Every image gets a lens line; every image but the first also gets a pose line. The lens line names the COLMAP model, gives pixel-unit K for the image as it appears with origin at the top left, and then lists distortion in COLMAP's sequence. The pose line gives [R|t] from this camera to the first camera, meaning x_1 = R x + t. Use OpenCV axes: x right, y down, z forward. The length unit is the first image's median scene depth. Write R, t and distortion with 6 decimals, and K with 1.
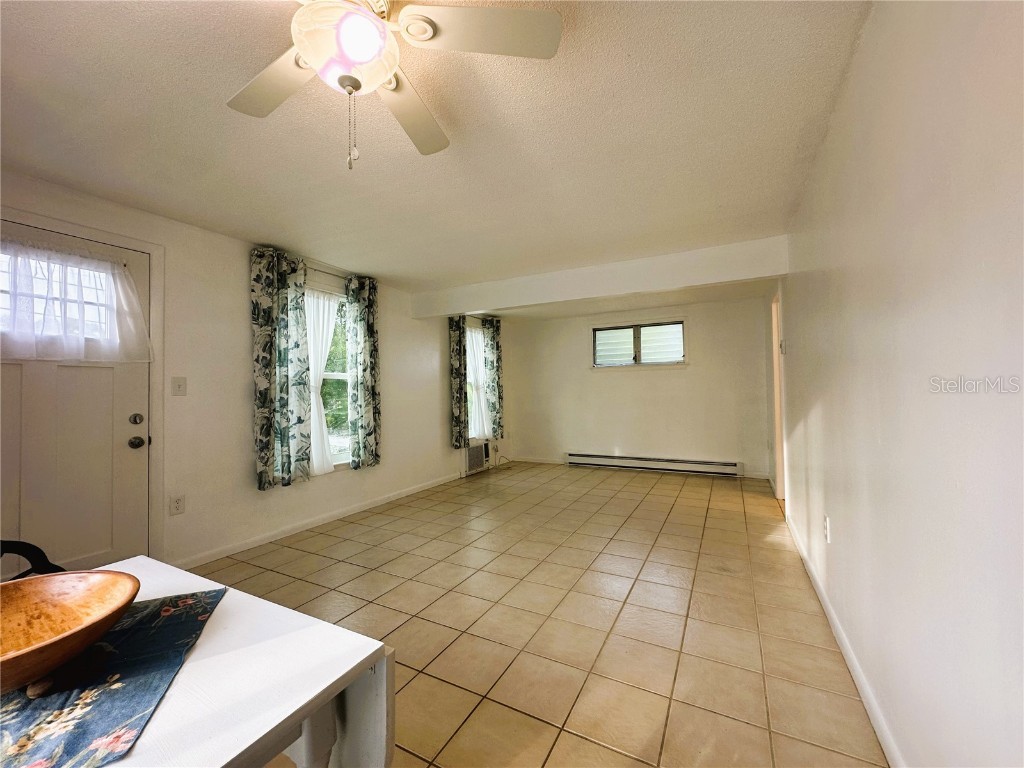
lens RADIAL K [[411.0, 0, 510.4], [0, 411.0, 382.6], [0, 0, 1]] dist [-0.009107, 0.000275]
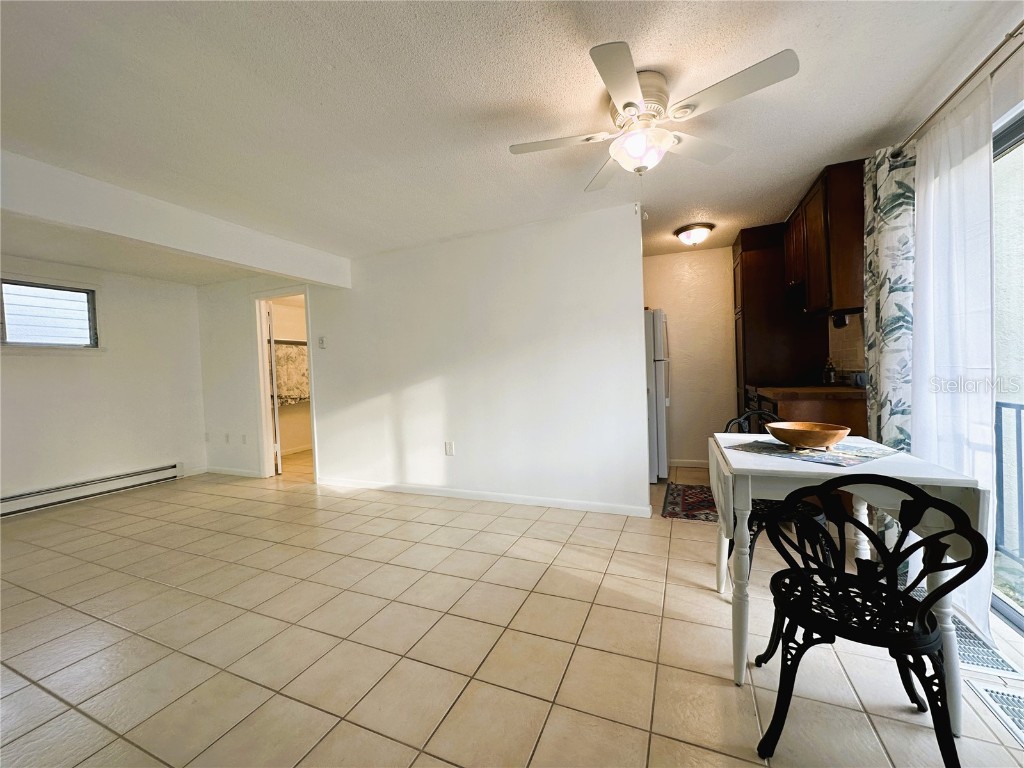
lens RADIAL K [[411.0, 0, 510.4], [0, 411.0, 382.0], [0, 0, 1]] dist [-0.009107, 0.000275]
pose [[-0.085491, -0.011597, 0.996271, -0.616255], [0.015860, 0.999790, 0.012999, 0.024899], [-0.996213, 0.016912, -0.085289, 0.516047]]
